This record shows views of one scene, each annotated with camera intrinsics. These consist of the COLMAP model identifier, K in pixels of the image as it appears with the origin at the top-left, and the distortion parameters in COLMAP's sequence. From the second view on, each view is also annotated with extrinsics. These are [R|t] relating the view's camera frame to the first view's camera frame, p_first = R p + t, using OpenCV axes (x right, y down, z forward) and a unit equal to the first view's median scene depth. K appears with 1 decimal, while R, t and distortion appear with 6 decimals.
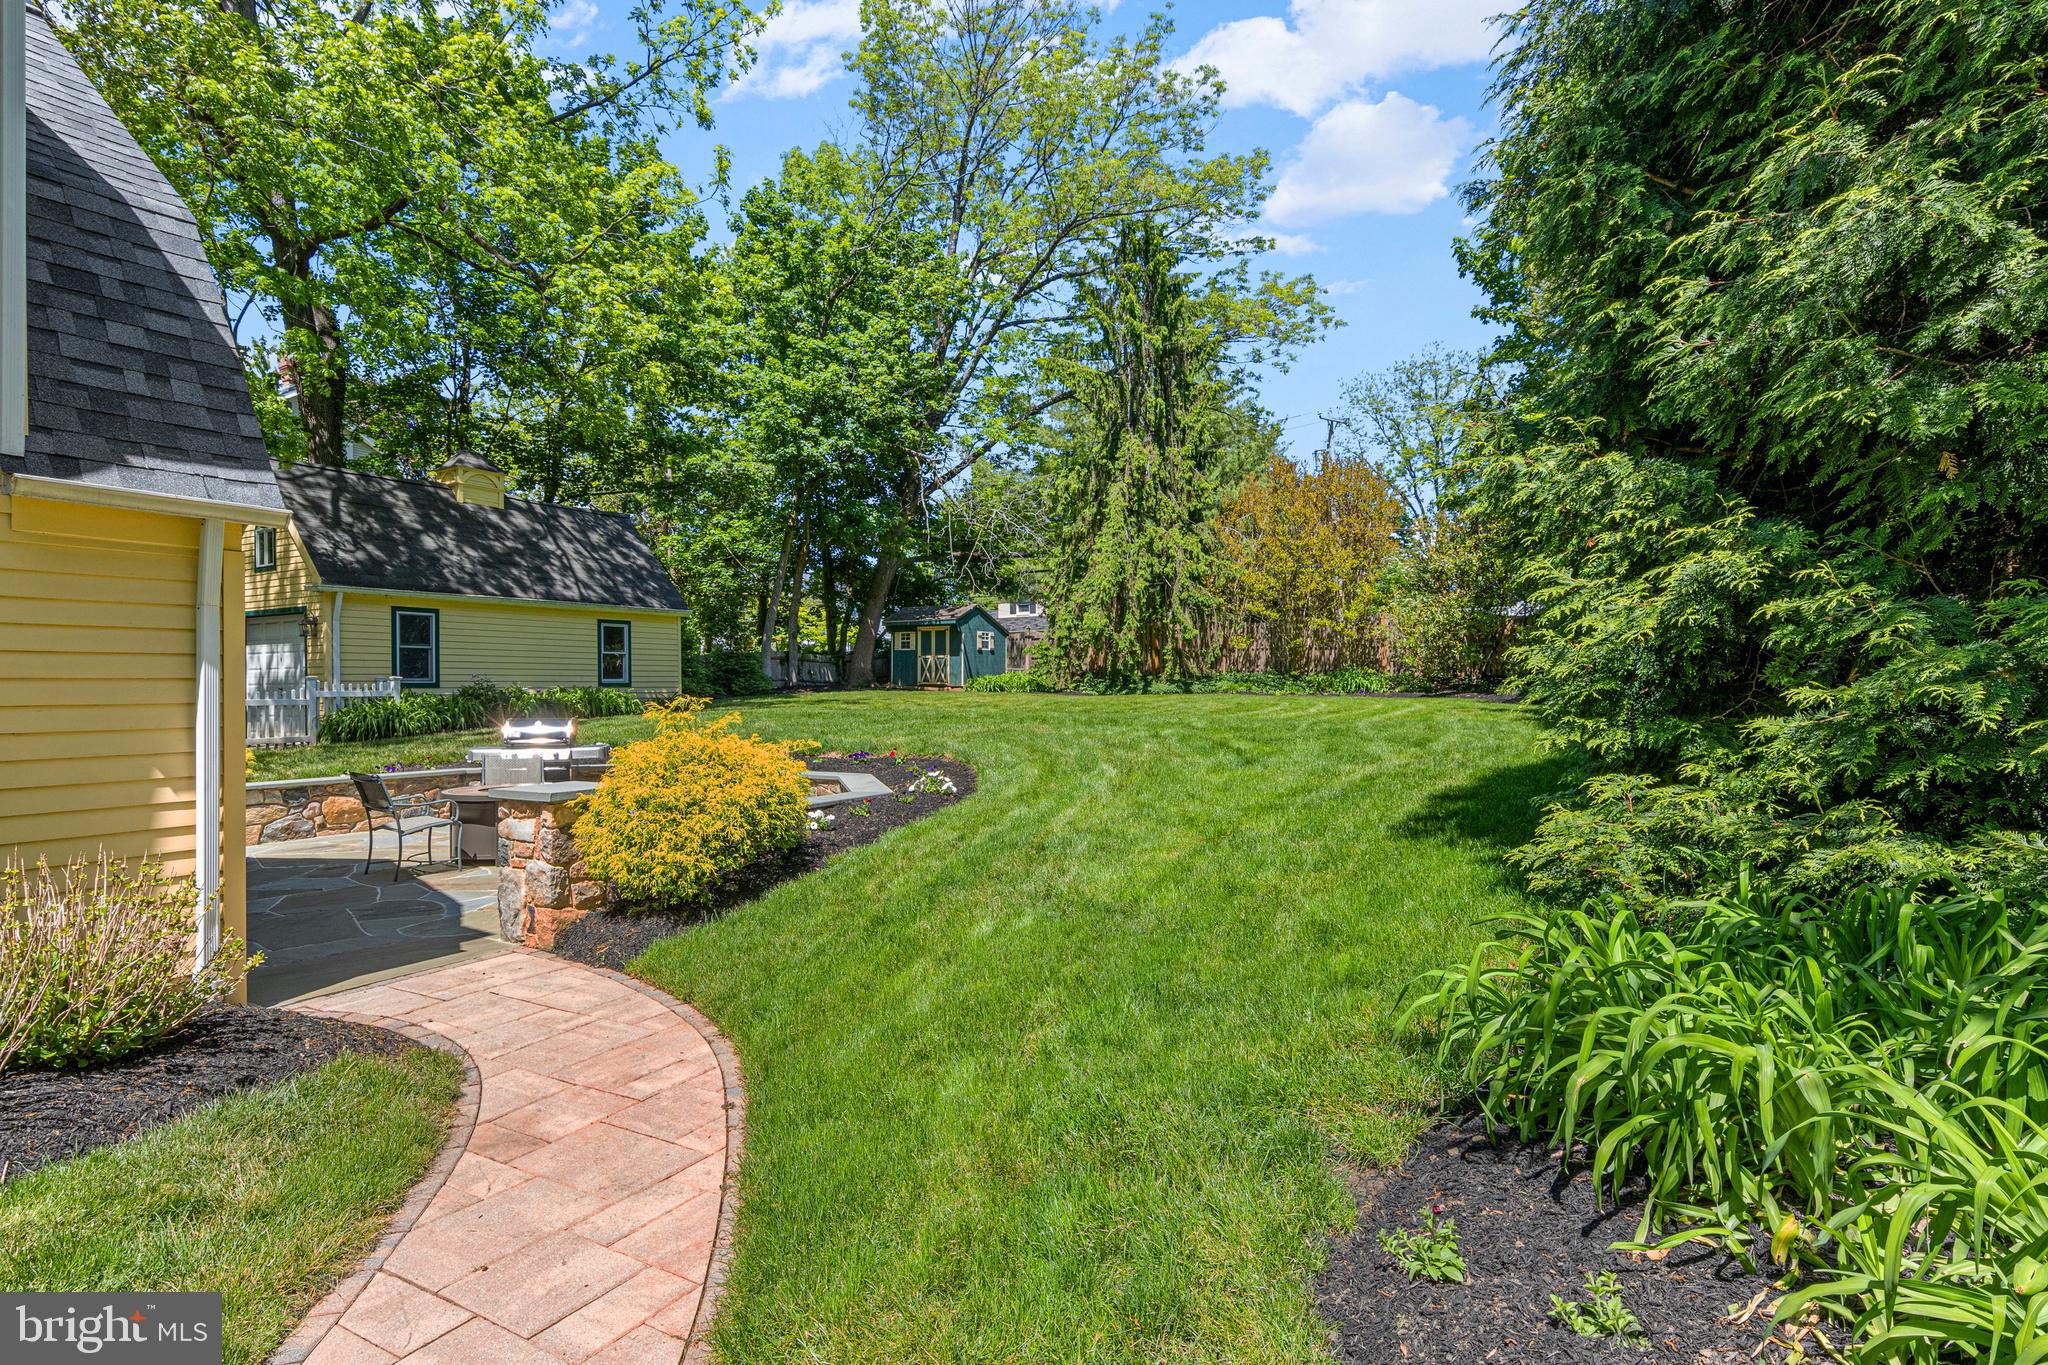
lens RADIAL K [[1044.0, 0, 1021.3], [0, 1044.0, 688.7], [0, 0, 1]] dist [0.017330, -0.002542]
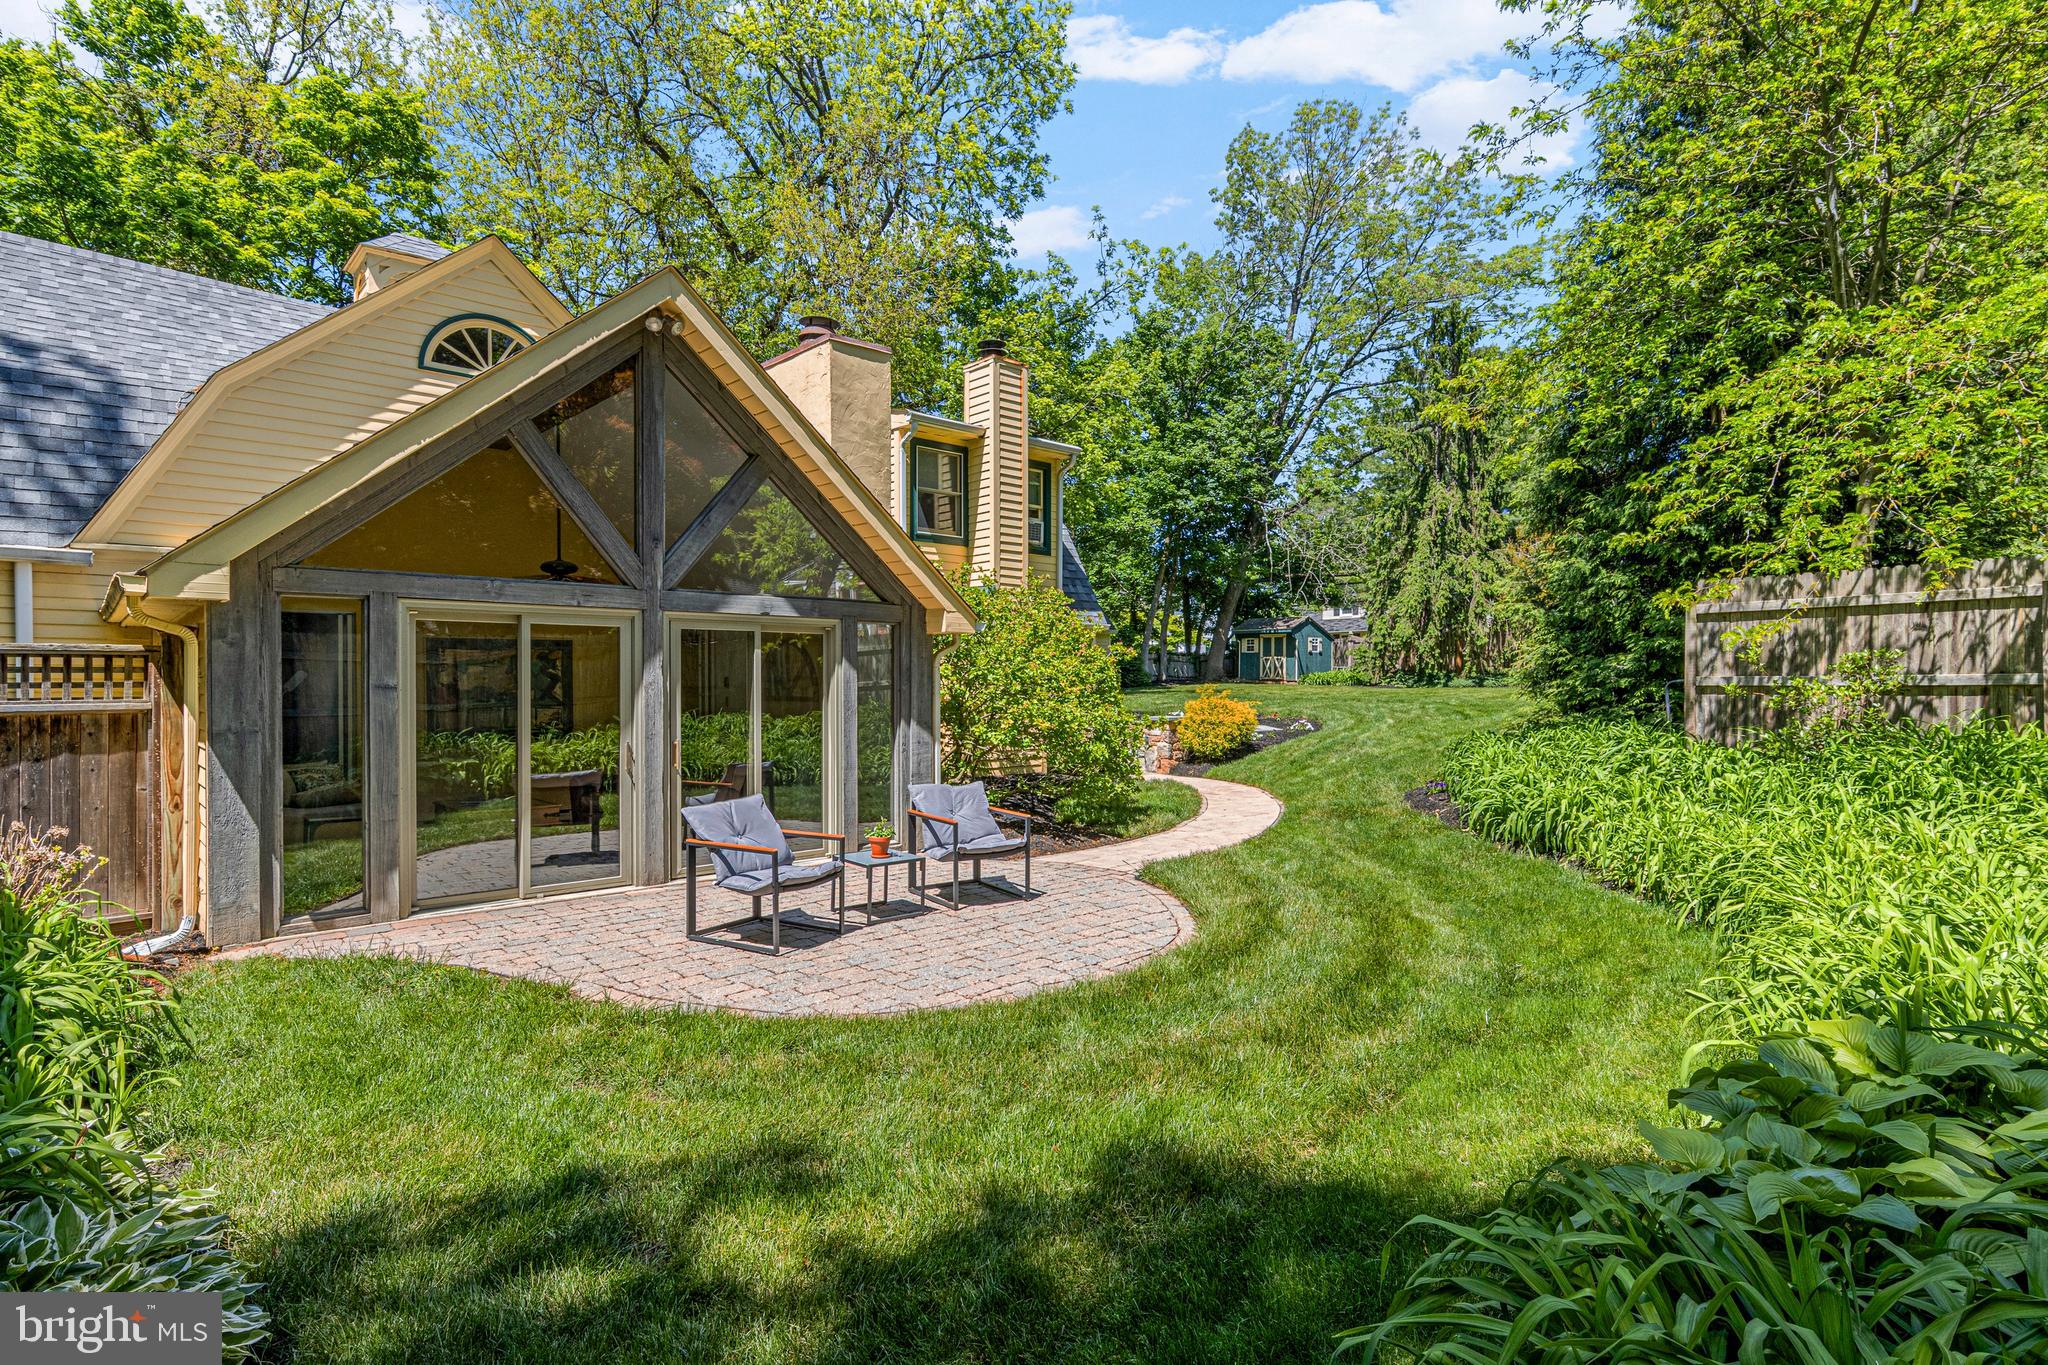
lens RADIAL K [[1044.0, 0, 1021.3], [0, 1044.0, 688.7], [0, 0, 1]] dist [0.017330, -0.002542]
pose [[0.955391, 0.007564, -0.295247, 0.000502], [-0.005733, 0.999959, 0.007067, 0.000543], [0.295288, -0.005060, 0.955395, -0.351834]]
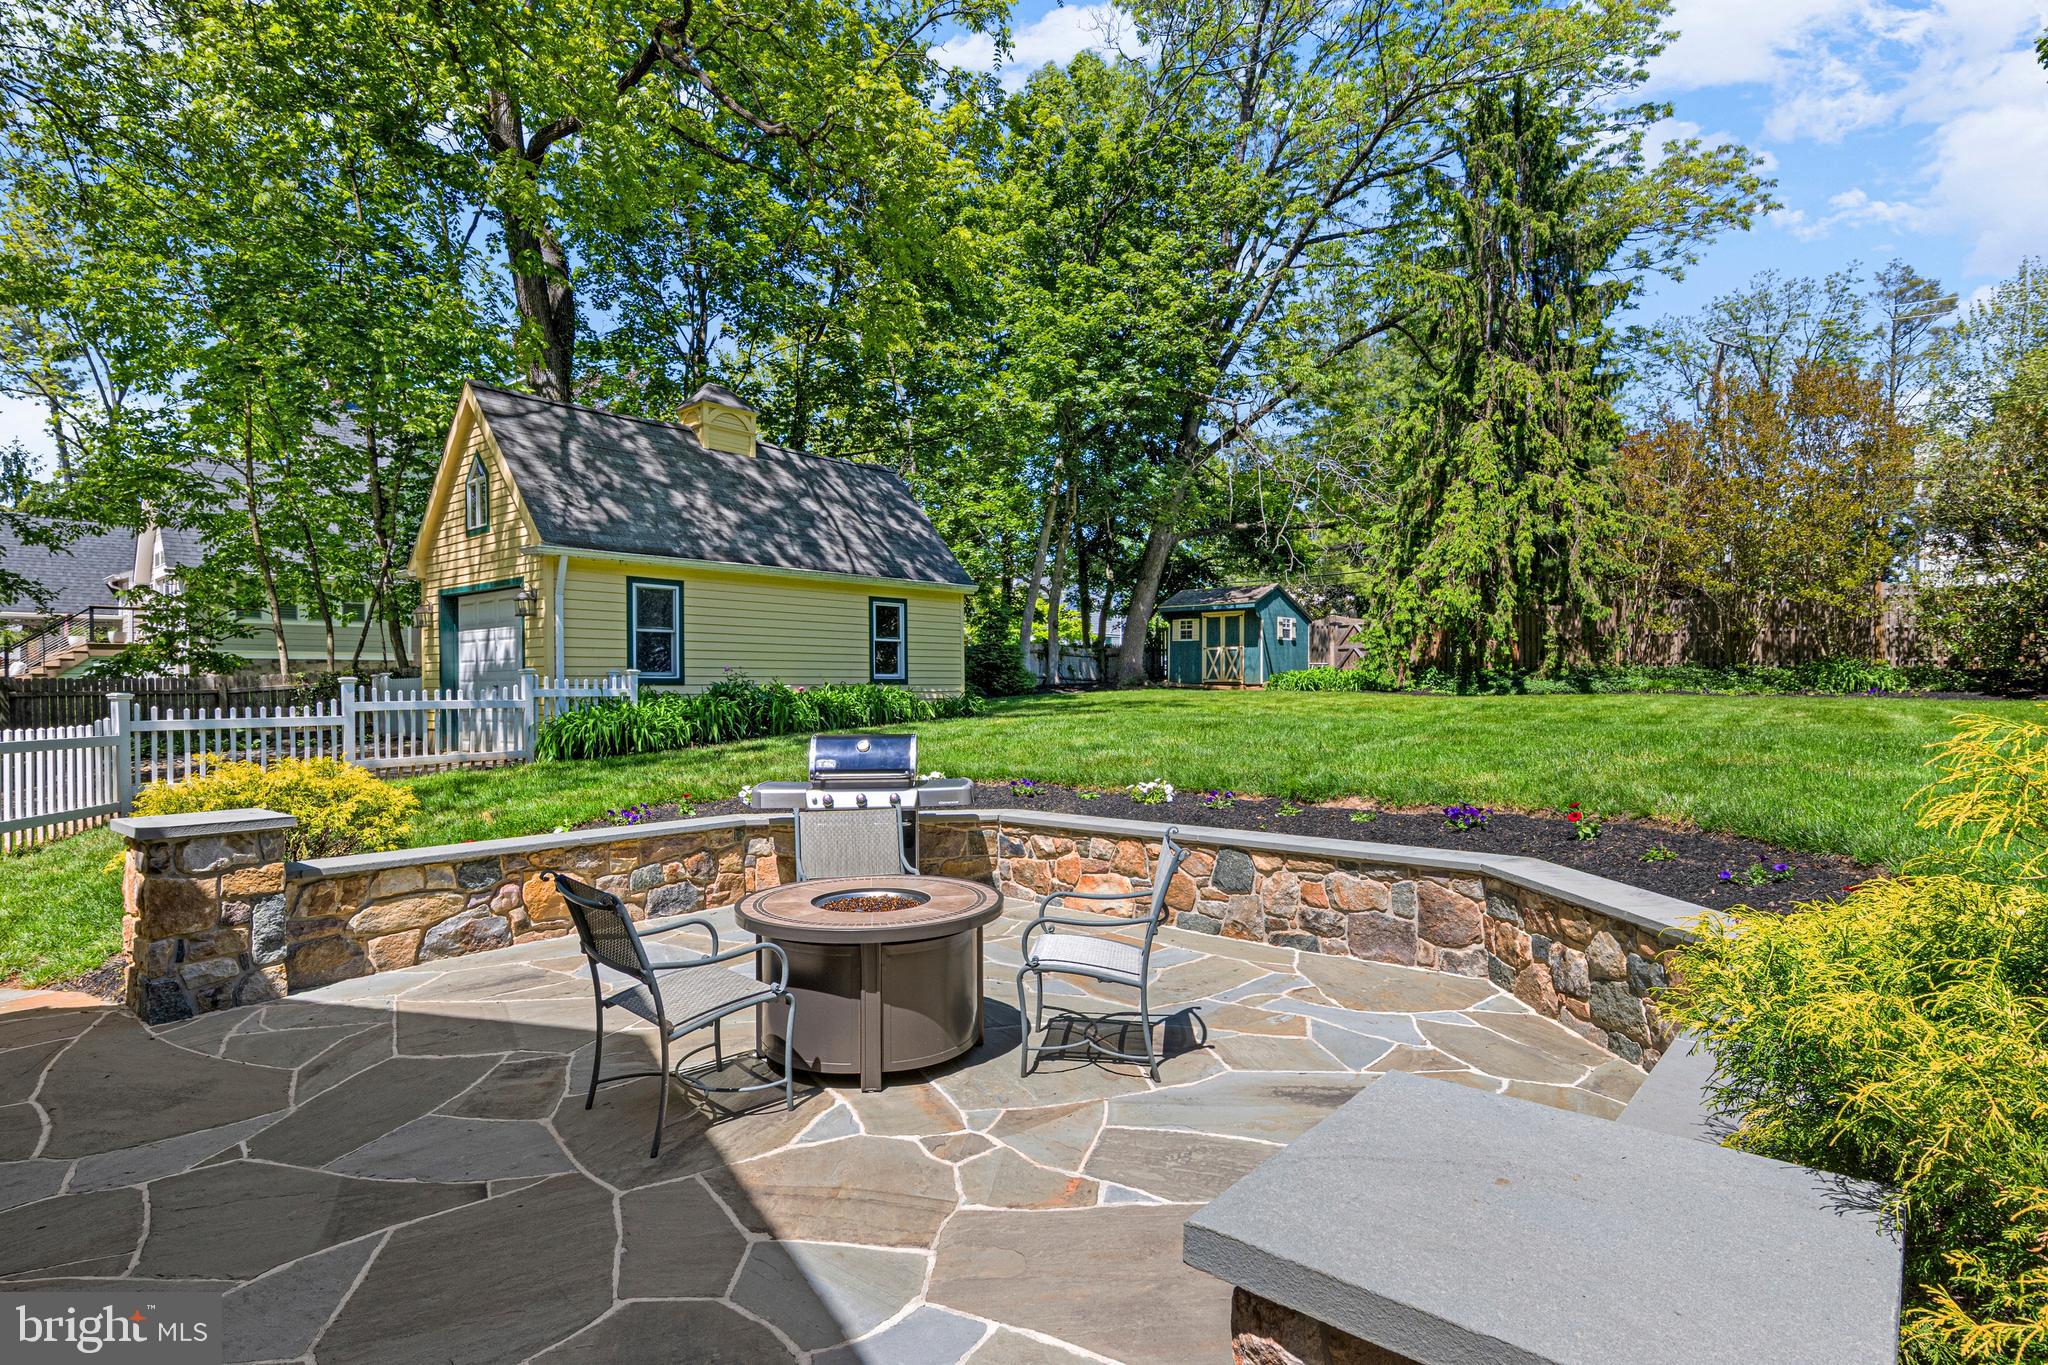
lens RADIAL K [[1044.0, 0, 1021.3], [0, 1044.0, 688.7], [0, 0, 1]] dist [0.017330, -0.002542]
pose [[0.984901, 0.000200, -0.173118, -0.106392], [-0.000052, 1.000000, 0.000855, 0.000642], [0.173118, -0.000833, 0.984901, 0.172582]]
